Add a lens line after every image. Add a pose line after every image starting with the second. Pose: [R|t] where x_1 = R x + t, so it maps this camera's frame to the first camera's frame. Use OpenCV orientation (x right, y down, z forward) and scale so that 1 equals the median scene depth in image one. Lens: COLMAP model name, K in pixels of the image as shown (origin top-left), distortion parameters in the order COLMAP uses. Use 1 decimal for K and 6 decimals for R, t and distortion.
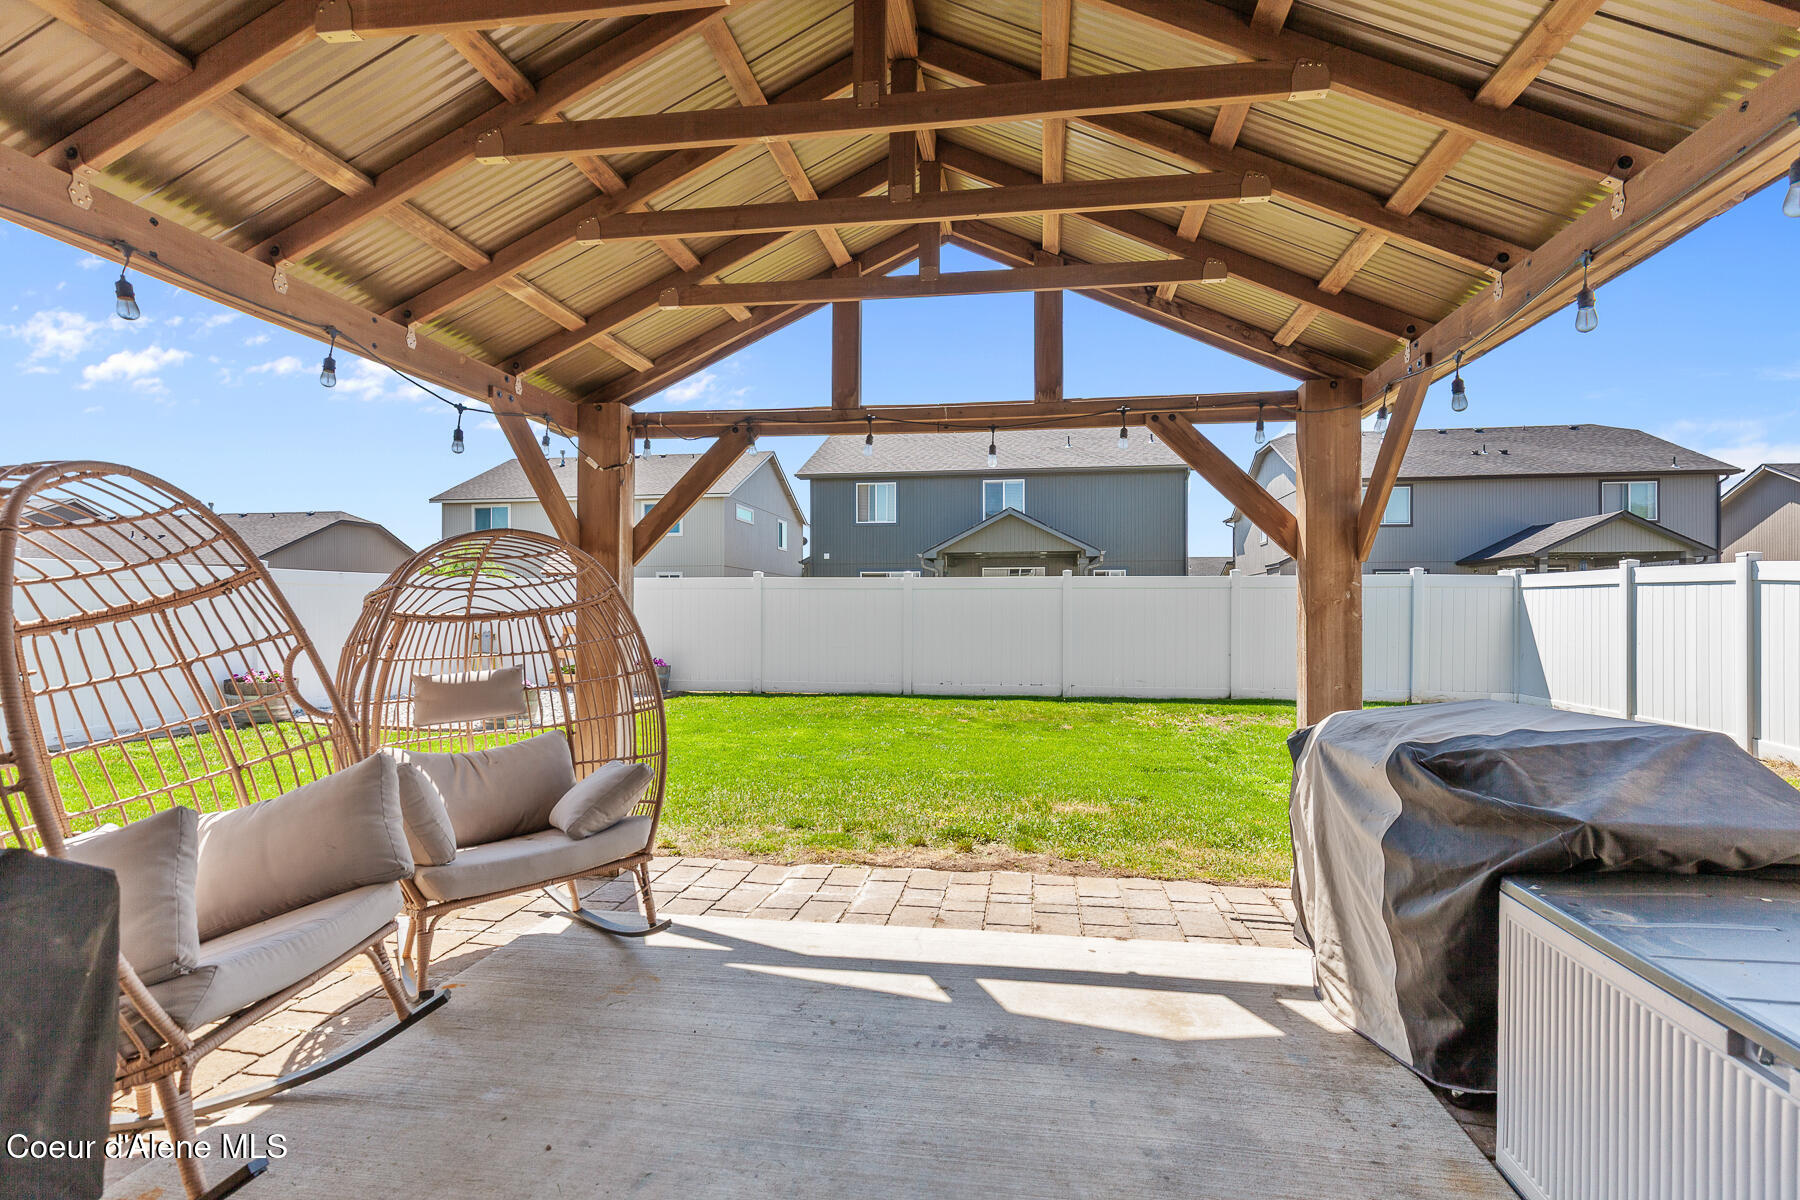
lens RADIAL K [[813.5, 0, 906.7], [0, 813.5, 608.6], [0, 0, 1]] dist [-0.000505, 0.000191]
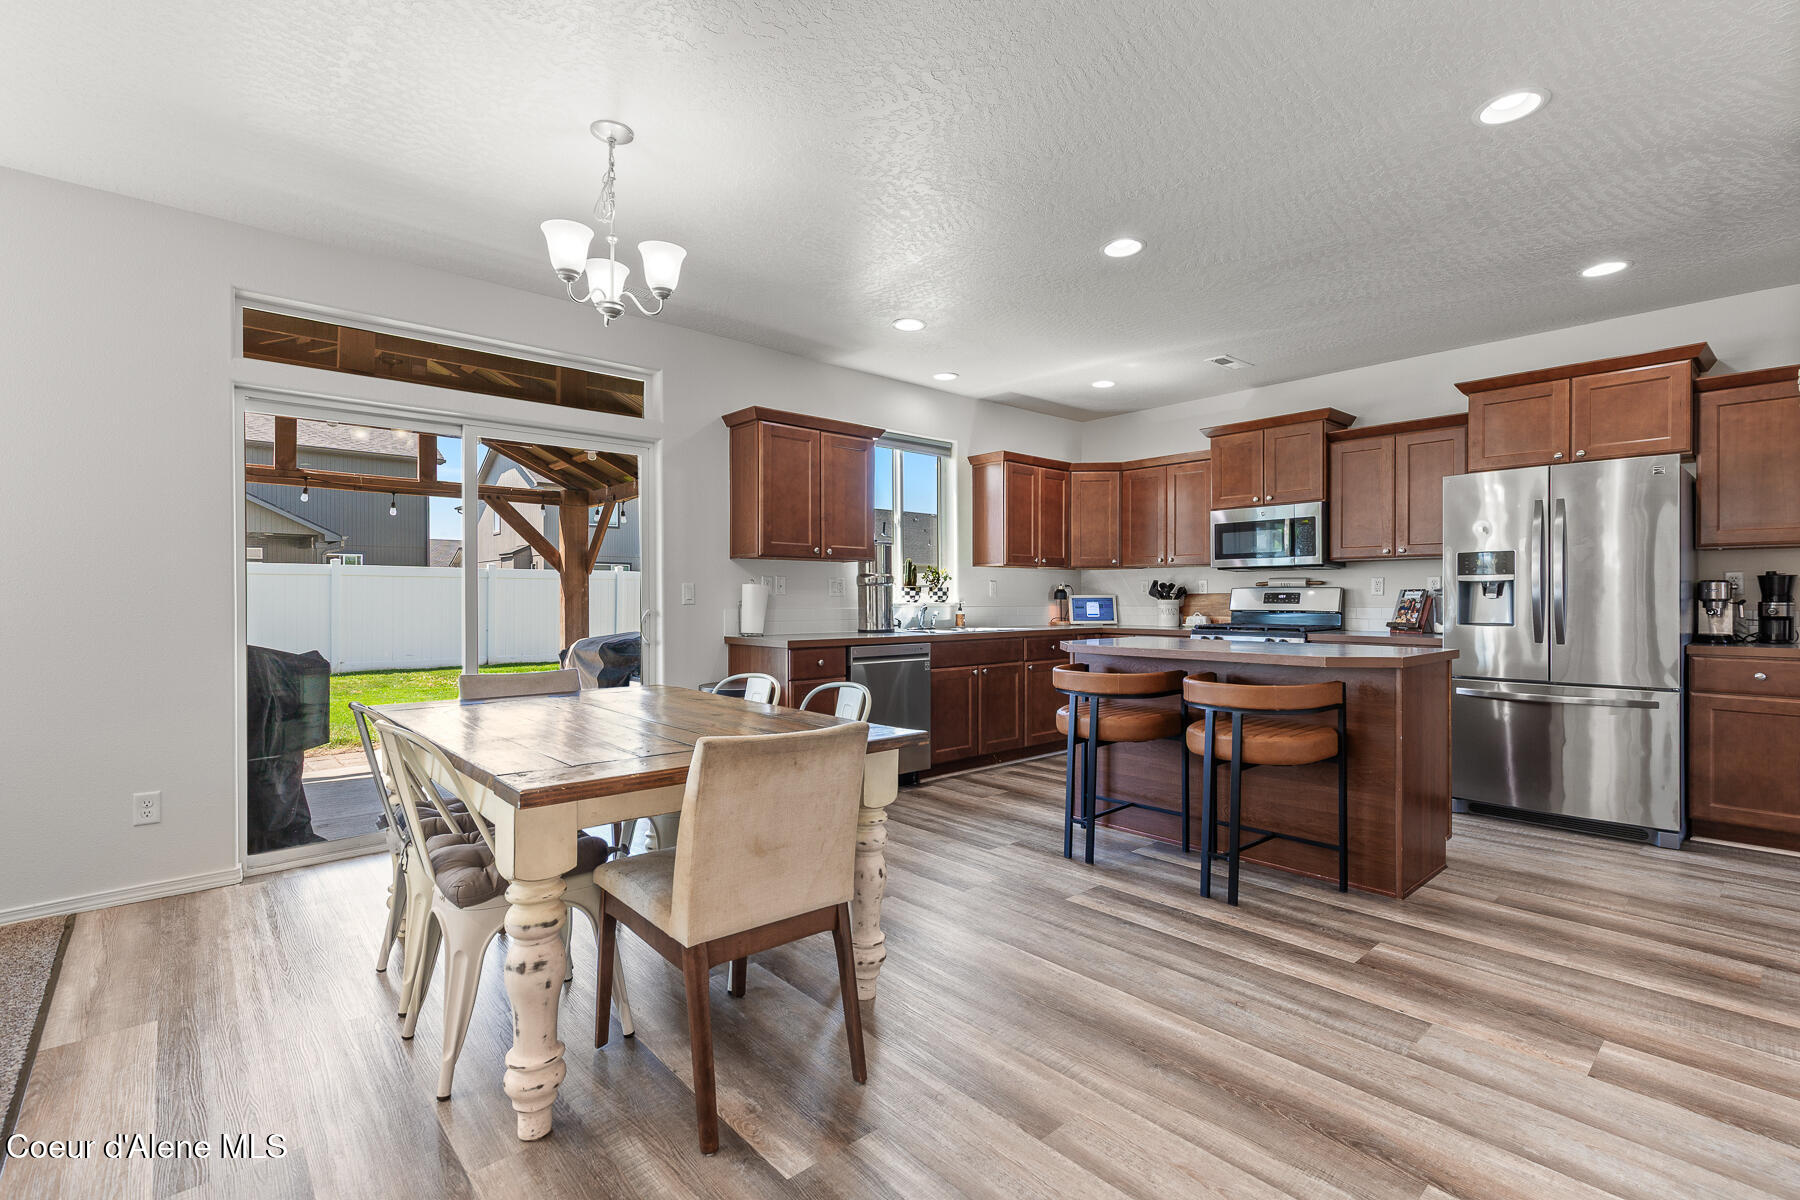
lens RADIAL K [[813.5, 0, 907.6], [0, 813.5, 606.9], [0, 0, 1]] dist [-0.000505, 0.000191]
pose [[0.629403, -0.006662, 0.777050, -0.638484], [-0.004809, 0.999911, 0.012469, -0.000657], [-0.777064, -0.011585, 0.629315, -1.108896]]
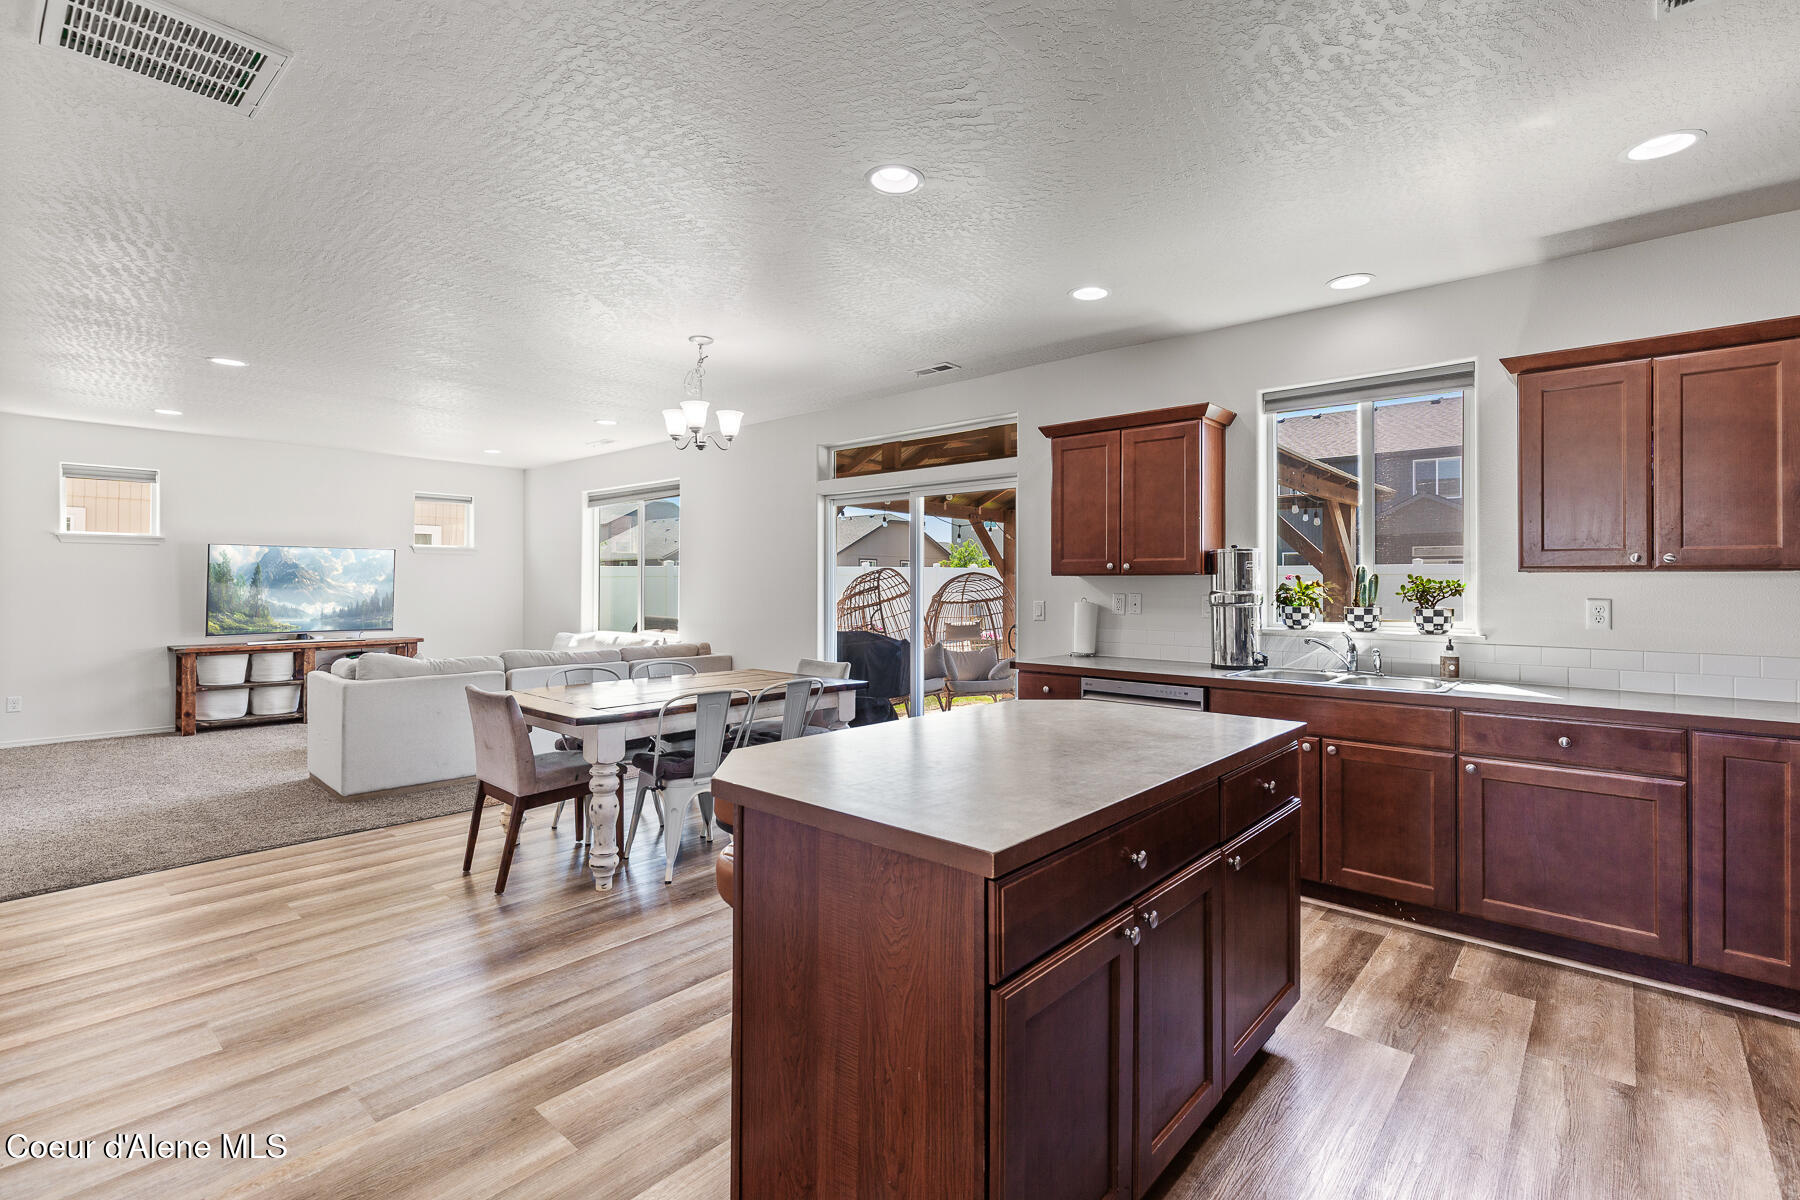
lens RADIAL K [[813.5, 0, 905.6], [0, 813.5, 581.6], [0, 0, 1]] dist [-0.000505, 0.000191]
pose [[0.847201, 0.002175, -0.531268, 0.698568], [-0.003834, 0.999991, -0.002020, -0.050492], [0.531258, 0.003748, 0.847202, -1.315764]]
